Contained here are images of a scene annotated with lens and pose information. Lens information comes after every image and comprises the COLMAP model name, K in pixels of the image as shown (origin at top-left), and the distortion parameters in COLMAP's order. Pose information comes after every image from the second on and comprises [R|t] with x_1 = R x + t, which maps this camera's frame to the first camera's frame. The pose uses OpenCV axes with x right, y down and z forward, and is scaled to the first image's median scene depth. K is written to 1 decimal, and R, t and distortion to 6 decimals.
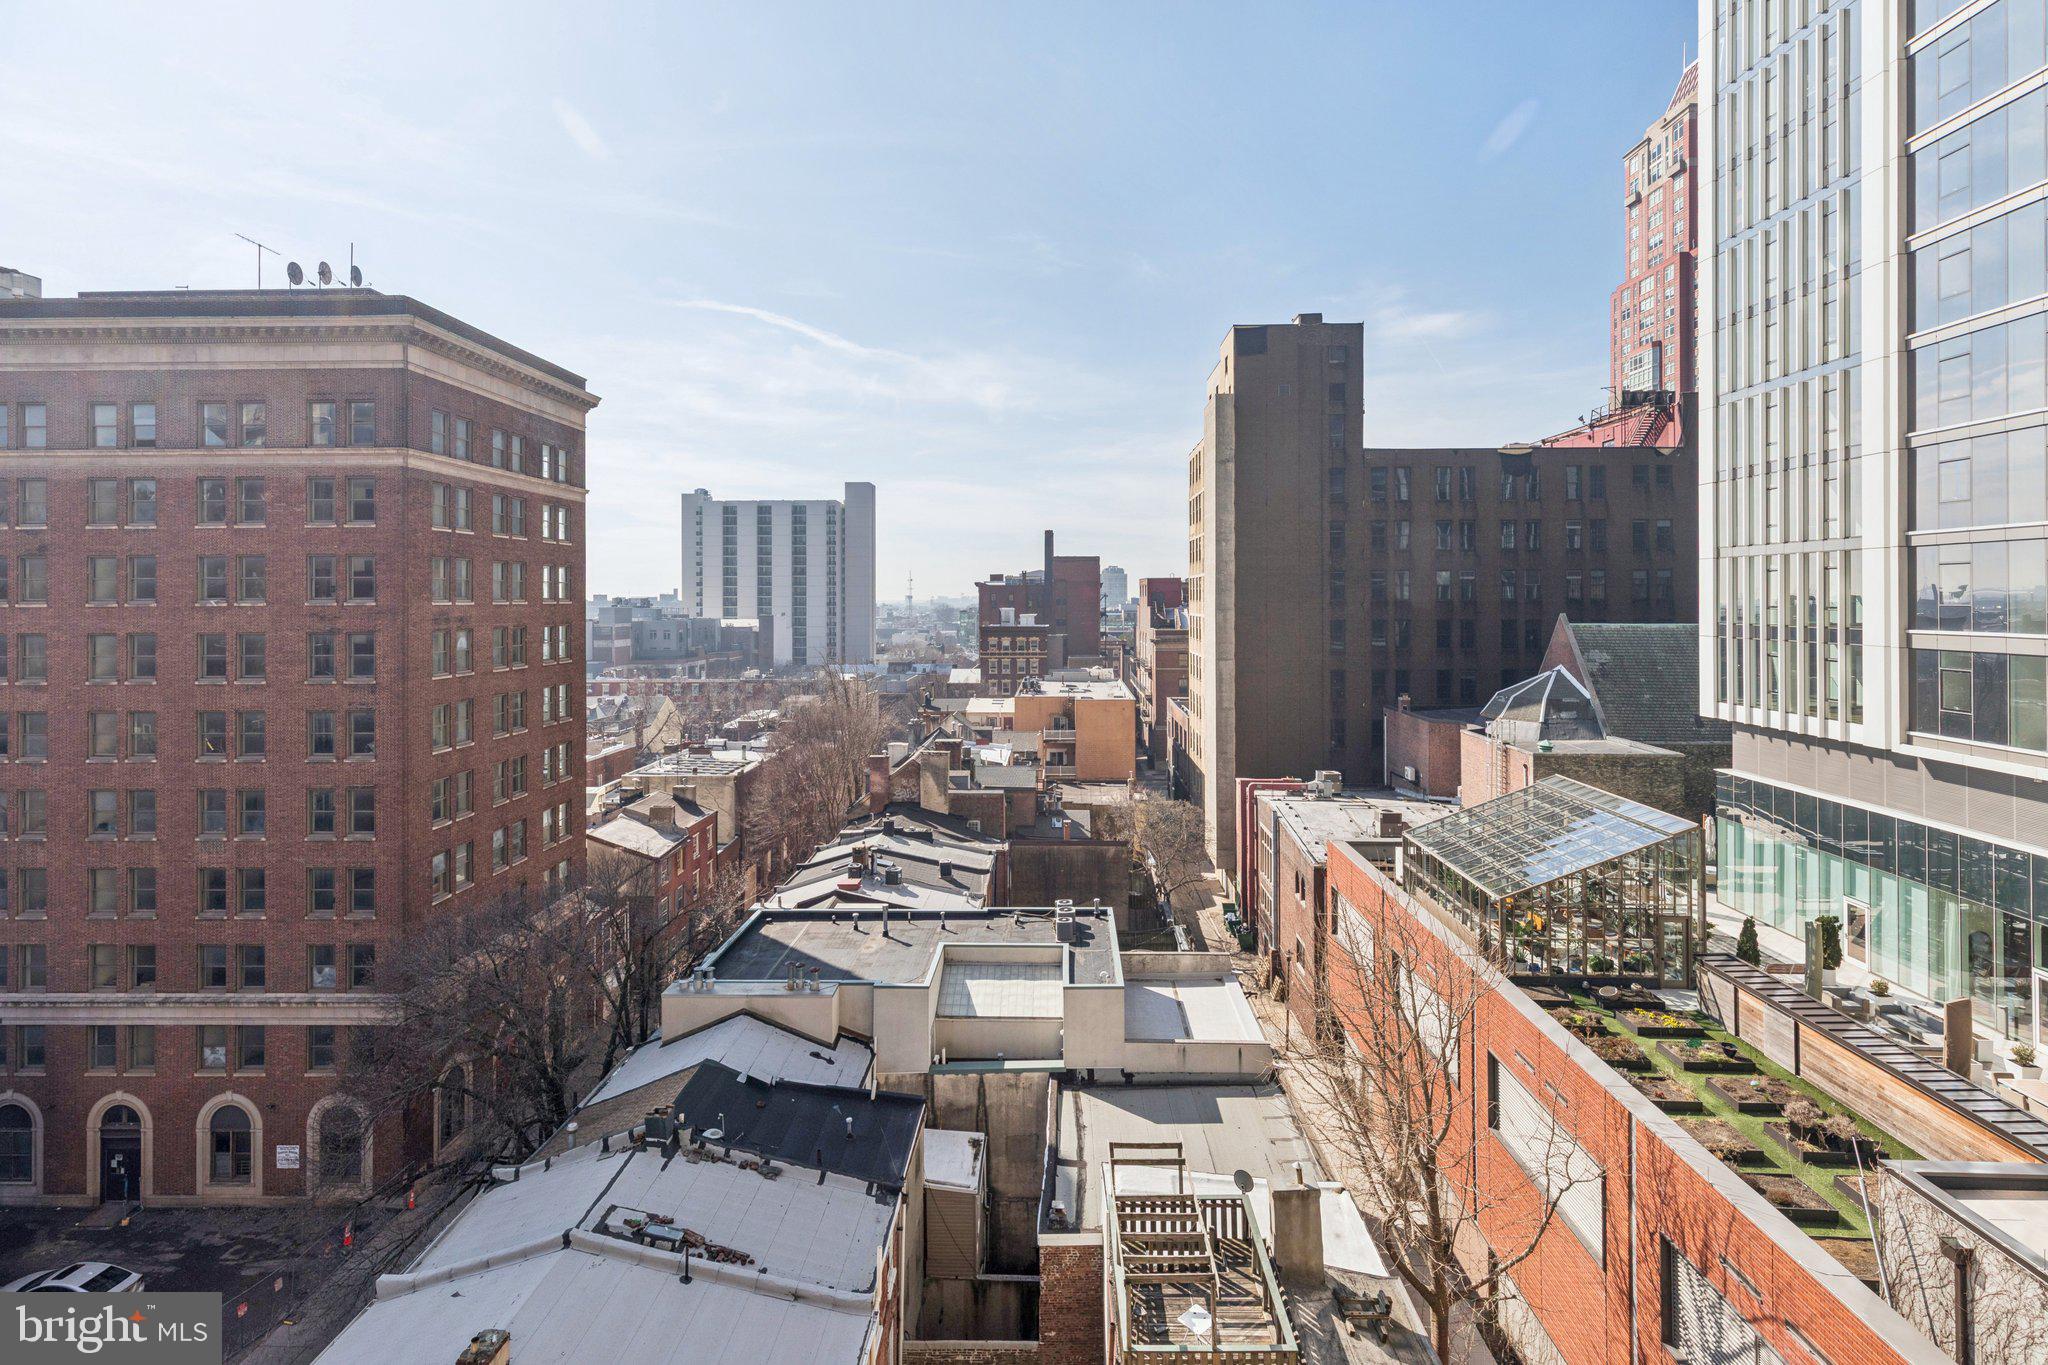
lens RADIAL K [[965.0, 0, 1022.0], [0, 965.0, 590.5], [0, 0, 1]] dist [0.007455, -0.001042]
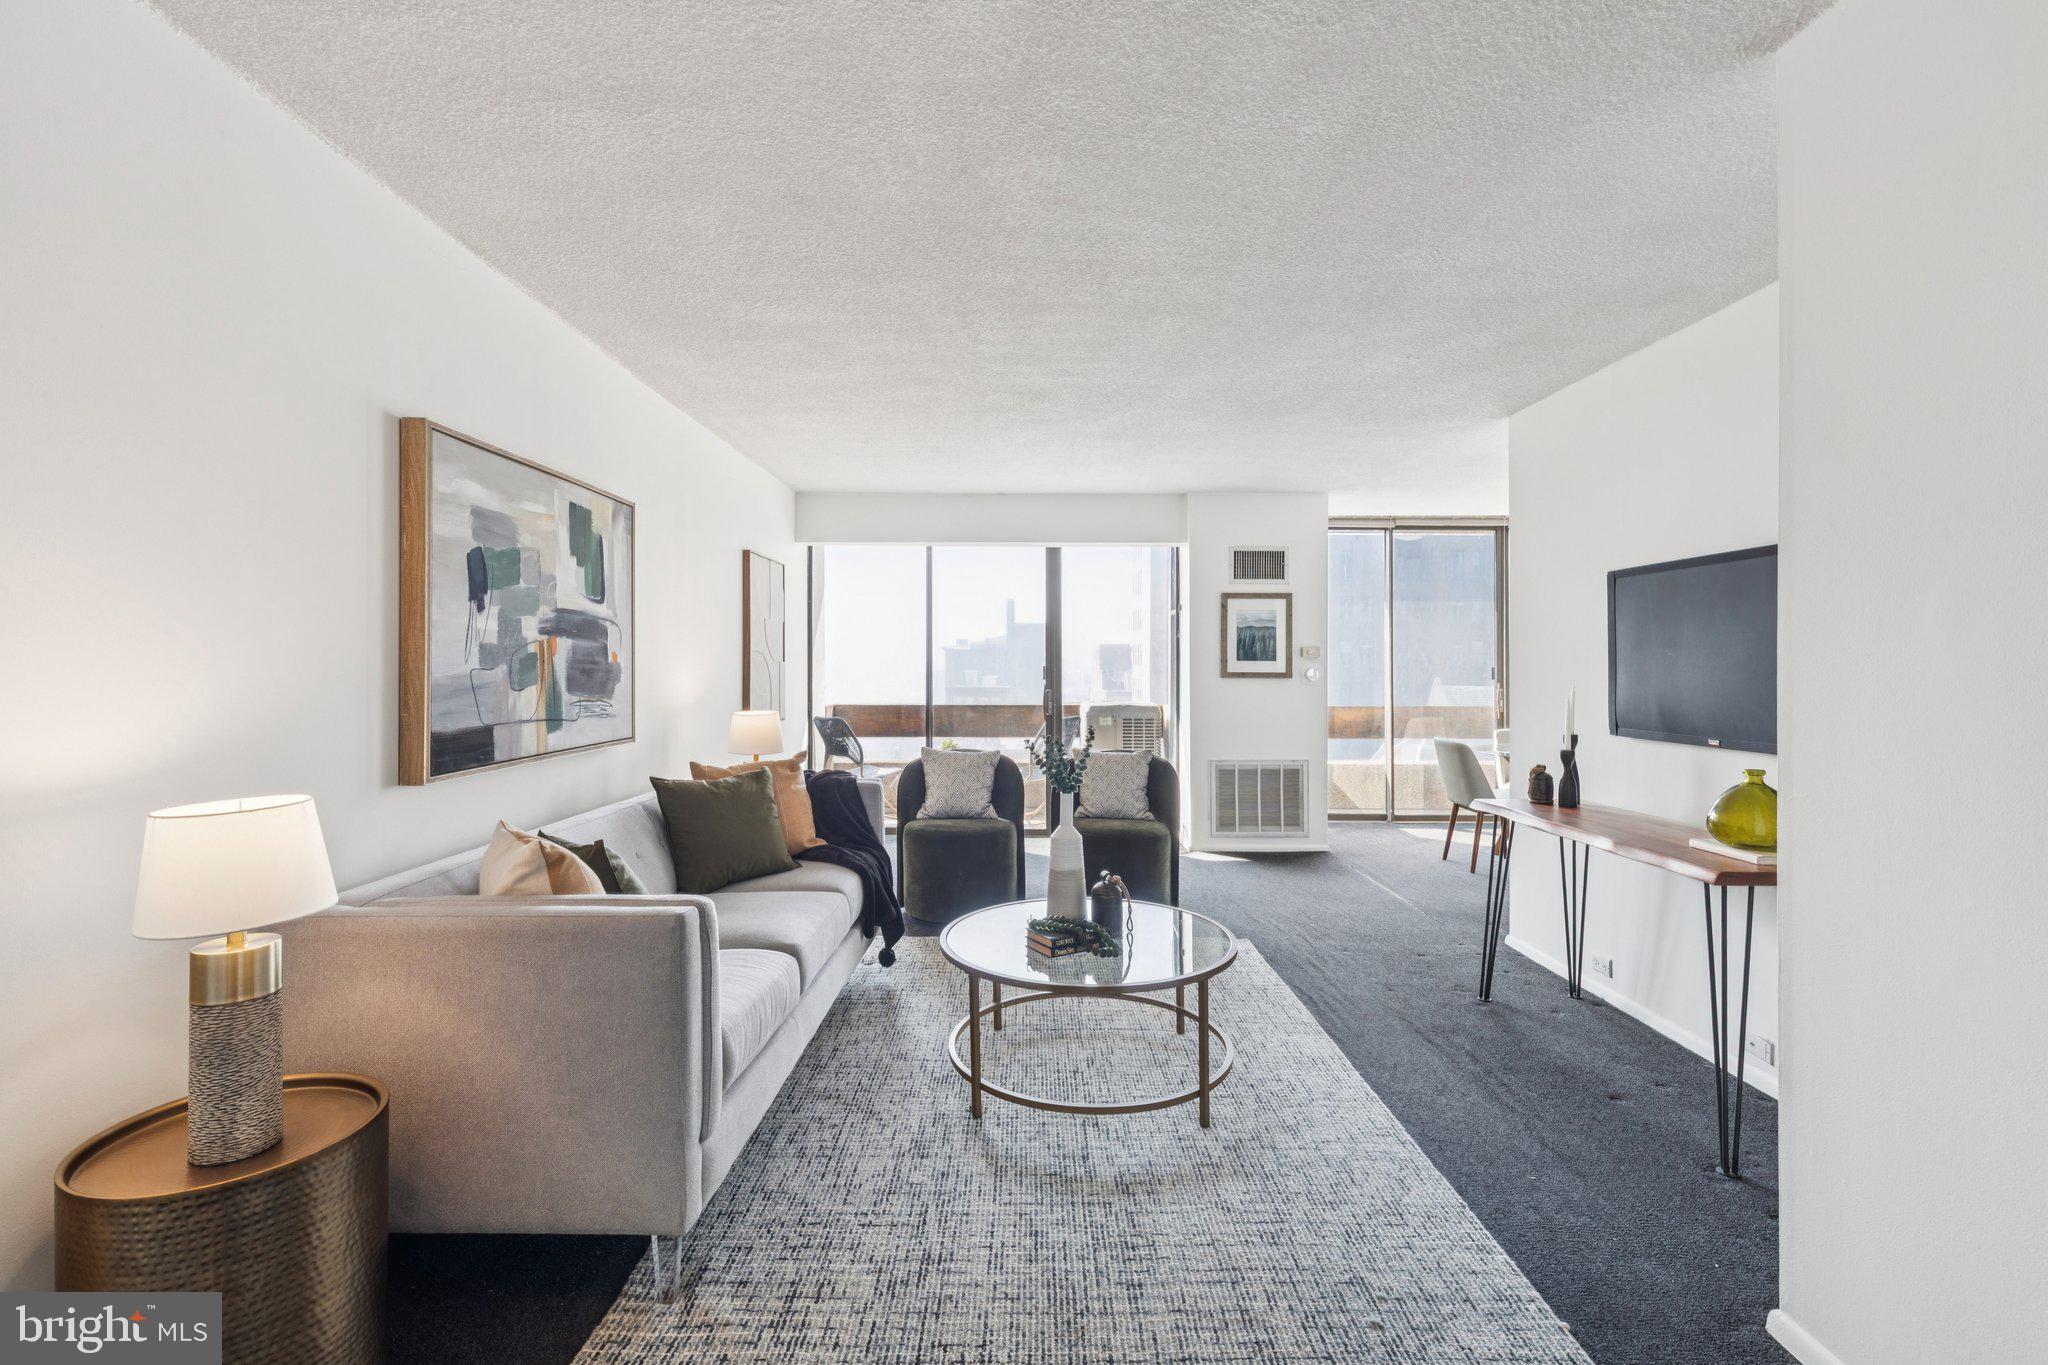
lens RADIAL K [[925.9, 0, 1021.7], [0, 925.9, 666.7], [0, 0, 1]] dist [0.010344, -0.000678]
pose [[0.999349, 0.007060, 0.035377, 0.011744], [-0.007523, 0.999888, 0.012951, -0.000583], [-0.035281, -0.013208, 0.999290, -0.115512]]
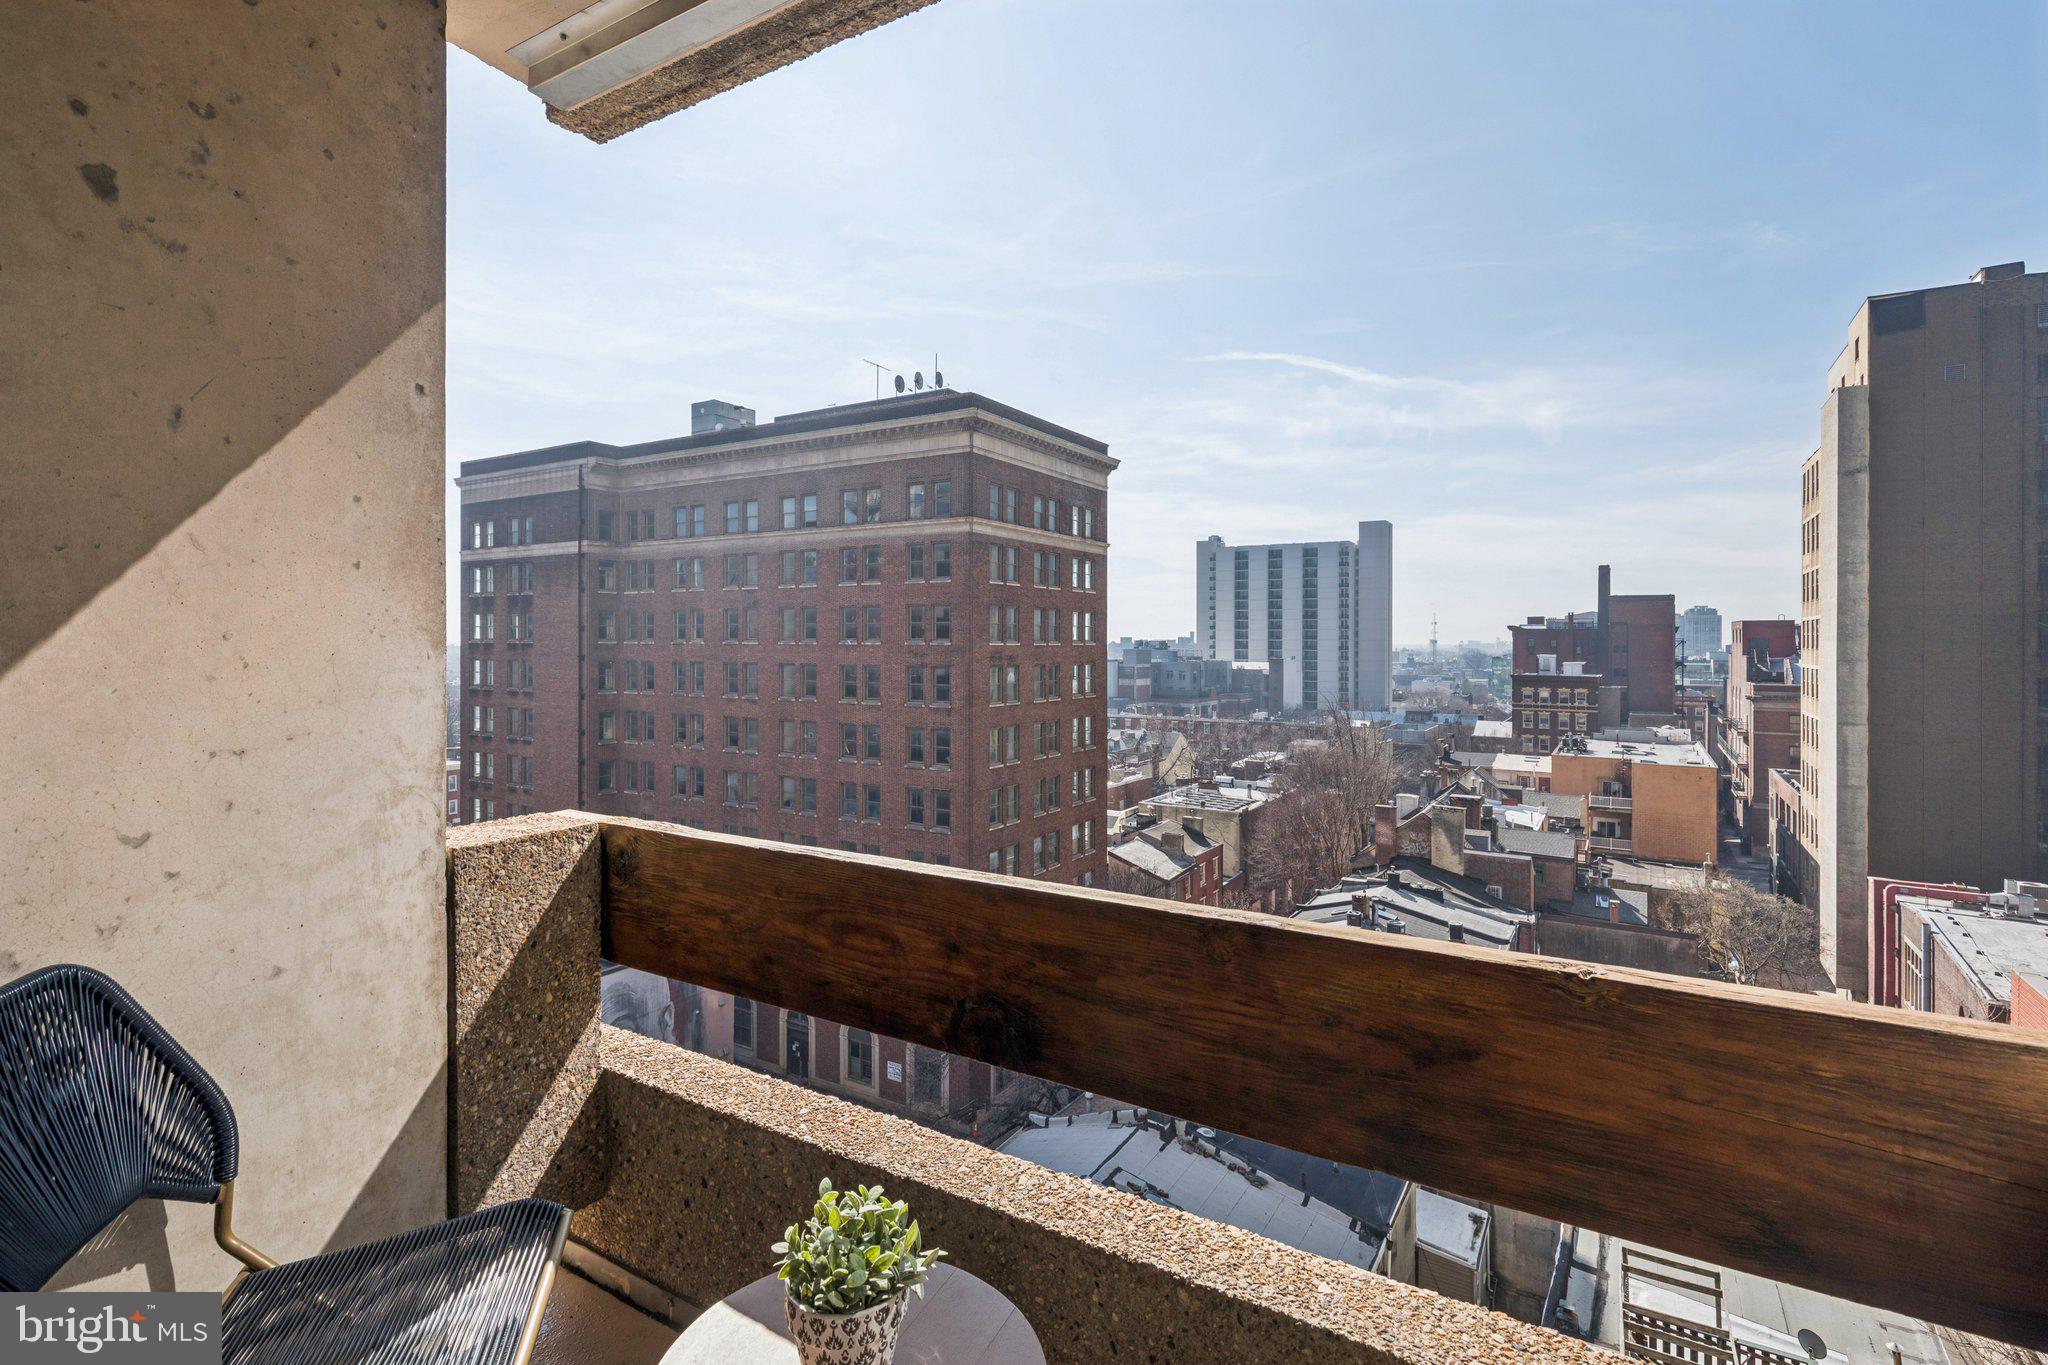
lens RADIAL K [[970.6, 0, 1033.7], [0, 970.6, 639.5], [0, 0, 1]] dist [0.009386, -0.003905]
pose [[0.874064, 0.006070, -0.485773, 0.016537], [-0.003386, 0.999974, 0.006404, 0.000070], [0.485799, -0.003953, 0.874061, -0.020187]]
